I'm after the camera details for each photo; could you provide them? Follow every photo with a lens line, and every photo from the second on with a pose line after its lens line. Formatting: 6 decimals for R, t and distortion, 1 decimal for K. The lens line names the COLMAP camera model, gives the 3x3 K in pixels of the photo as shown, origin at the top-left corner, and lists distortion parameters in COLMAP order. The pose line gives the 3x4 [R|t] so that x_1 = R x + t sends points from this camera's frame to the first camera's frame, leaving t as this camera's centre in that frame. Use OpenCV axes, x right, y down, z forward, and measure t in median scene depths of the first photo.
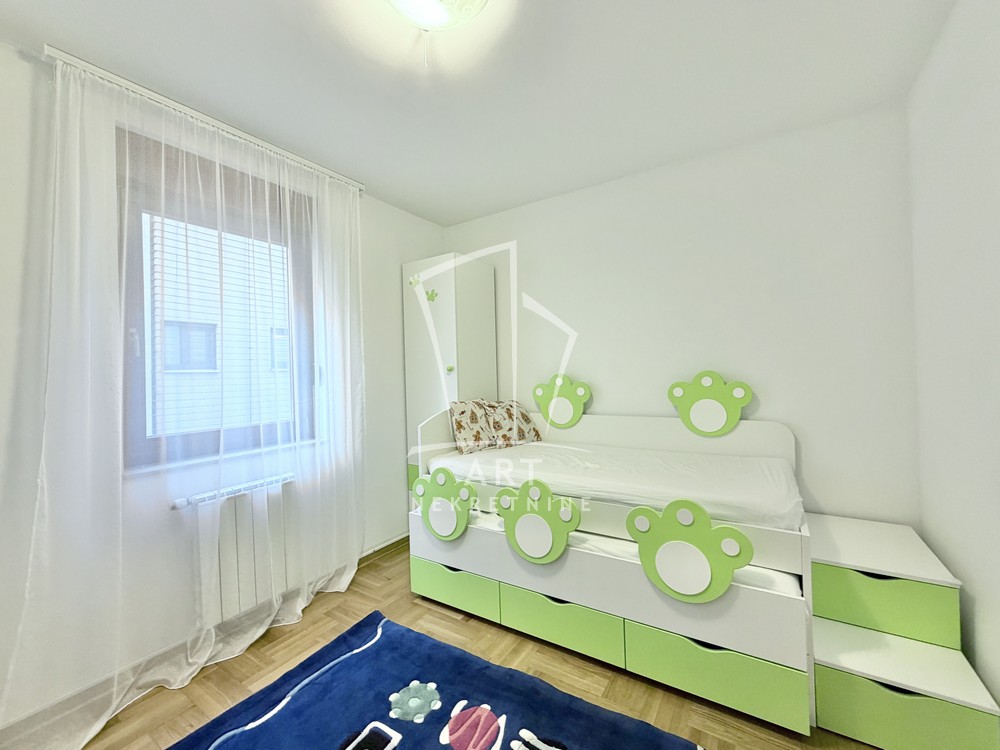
lens RADIAL K [[400.2, 0, 497.4], [0, 400.2, 374.3], [0, 0, 1]] dist [-0.002835, 0.000743]
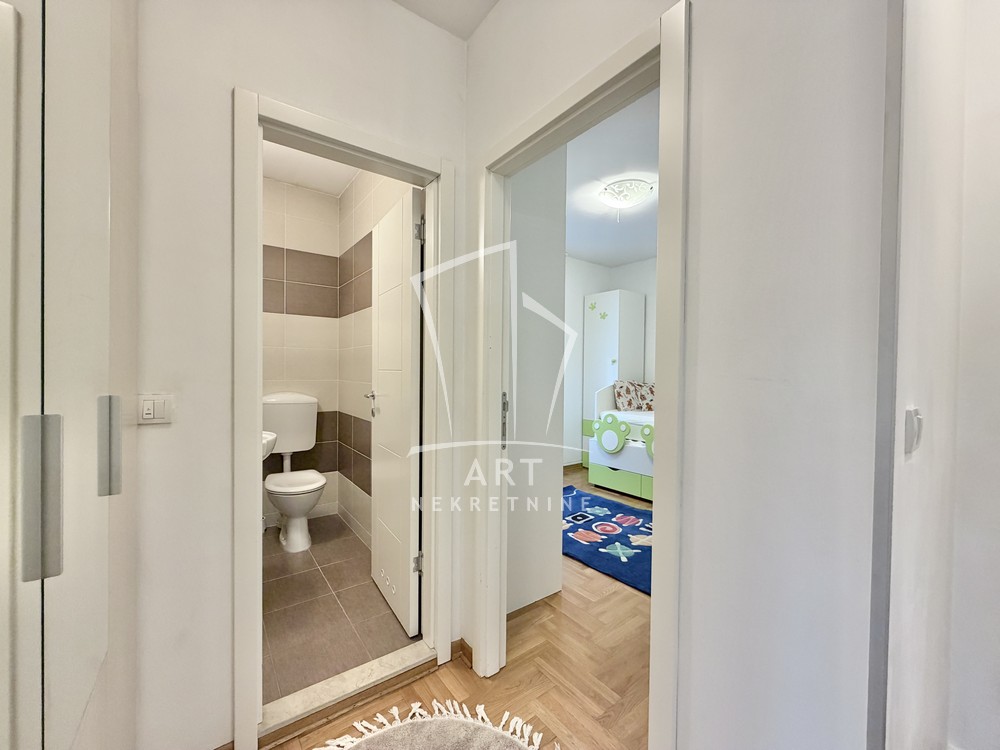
lens RADIAL K [[400.2, 0, 496.9], [0, 400.2, 375.0], [0, 0, 1]] dist [-0.002835, 0.000743]
pose [[0.939526, 0.043553, -0.339697, -0.011322], [-0.039140, 0.999037, 0.019836, 0.037025], [0.340234, -0.005341, 0.940326, -0.855562]]
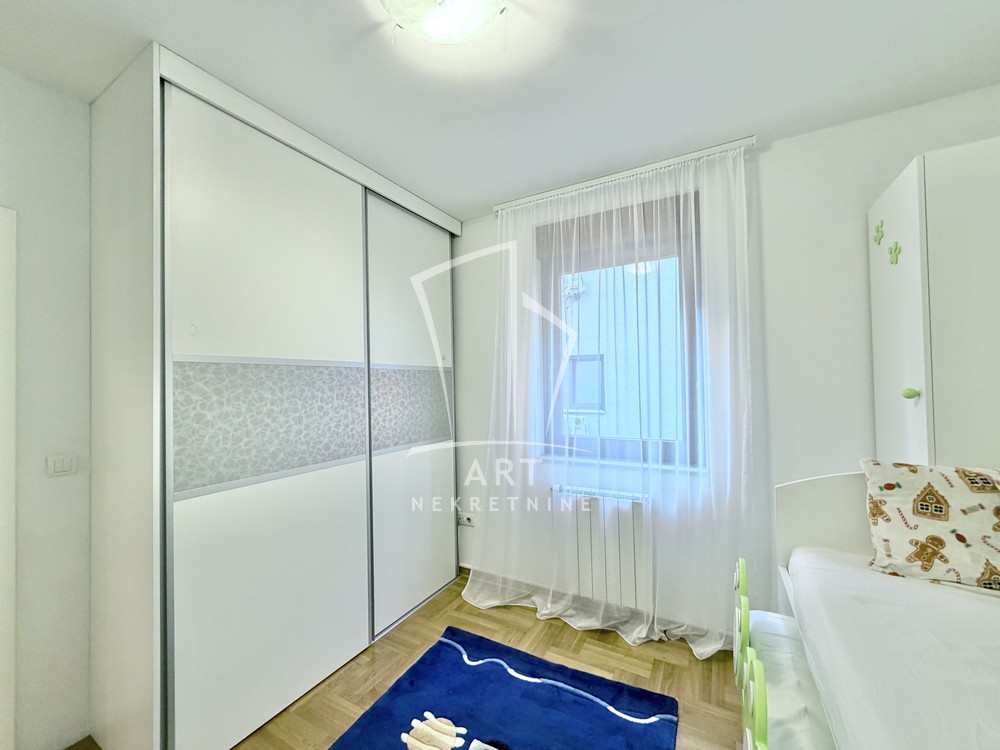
lens RADIAL K [[400.2, 0, 498.3], [0, 400.2, 375.1], [0, 0, 1]] dist [-0.002835, 0.000743]
pose [[0.072225, 0.011174, -0.997326, 0.418169], [0.010981, 0.999868, 0.011998, -0.059583], [0.997328, -0.011818, 0.072093, 0.554874]]
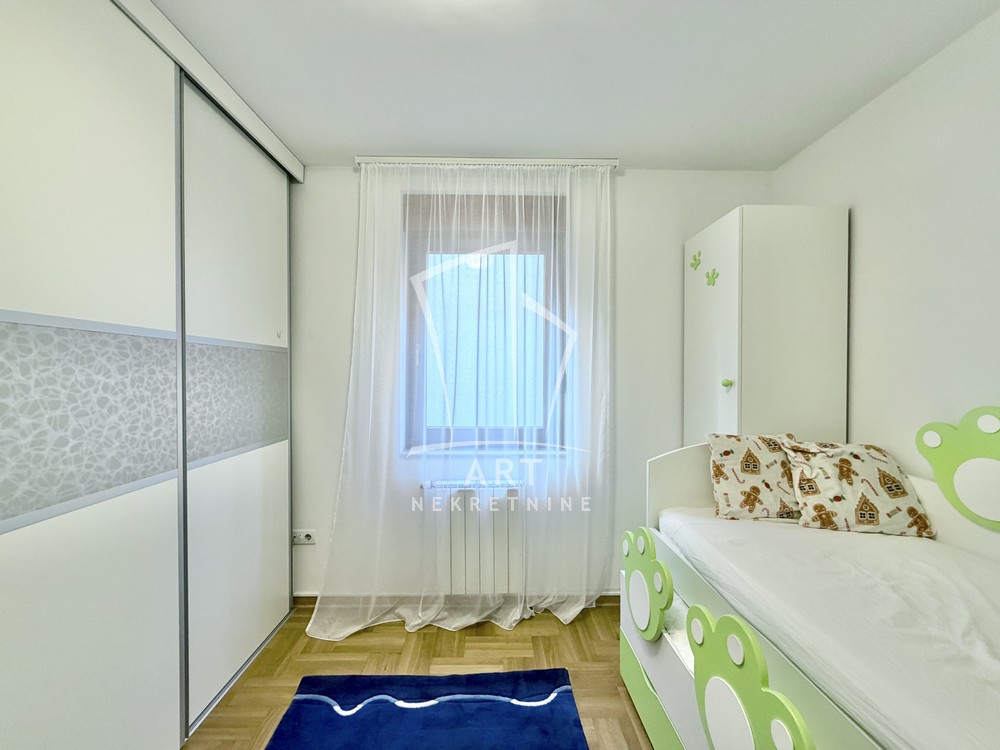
lens RADIAL K [[400.2, 0, 498.7], [0, 400.2, 374.2], [0, 0, 1]] dist [-0.002835, 0.000743]
pose [[0.566335, 0.037489, -0.823322, 0.265397], [-0.025535, 0.999283, 0.027937, -0.046394], [0.823780, 0.005202, 0.566886, 0.373004]]
